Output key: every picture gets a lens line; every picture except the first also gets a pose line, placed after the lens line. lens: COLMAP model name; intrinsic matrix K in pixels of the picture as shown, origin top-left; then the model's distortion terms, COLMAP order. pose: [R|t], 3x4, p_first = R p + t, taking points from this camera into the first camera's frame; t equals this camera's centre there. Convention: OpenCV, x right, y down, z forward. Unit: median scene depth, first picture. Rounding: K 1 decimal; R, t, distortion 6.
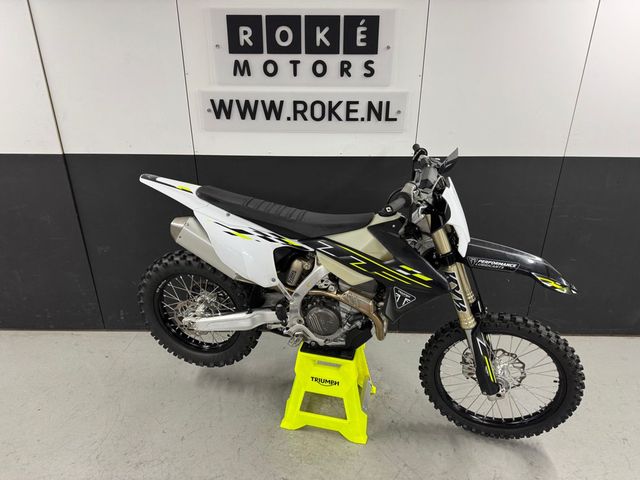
lens RADIAL K [[453.7, 0, 320.0], [0, 453.7, 240.0], [0, 0, 1]] dist [0.004804, -0.004553]
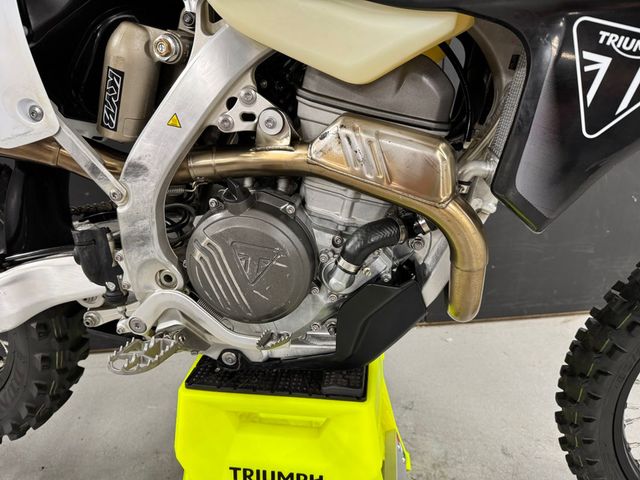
lens RADIAL K [[453.7, 0, 320.0], [0, 453.7, 240.0], [0, 0, 1]] dist [0.004804, -0.004553]
pose [[0.993924, -0.072789, 0.082561, 0.025898], [0.076556, 0.996120, -0.043418, 0.169152], [-0.079080, 0.049474, 0.995640, 0.694952]]
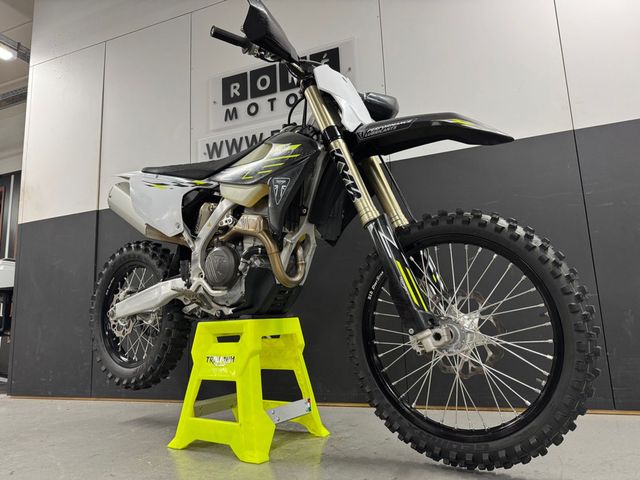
lens RADIAL K [[447.5, 0, 320.0], [0, 447.5, 240.0], [0, 0, 1]] dist [0.006589, -0.000946]
pose [[0.933996, -0.106938, -0.340905, 0.429447], [-0.101822, 0.834920, -0.540871, 0.527405], [0.342468, 0.539882, 0.768923, 0.401104]]
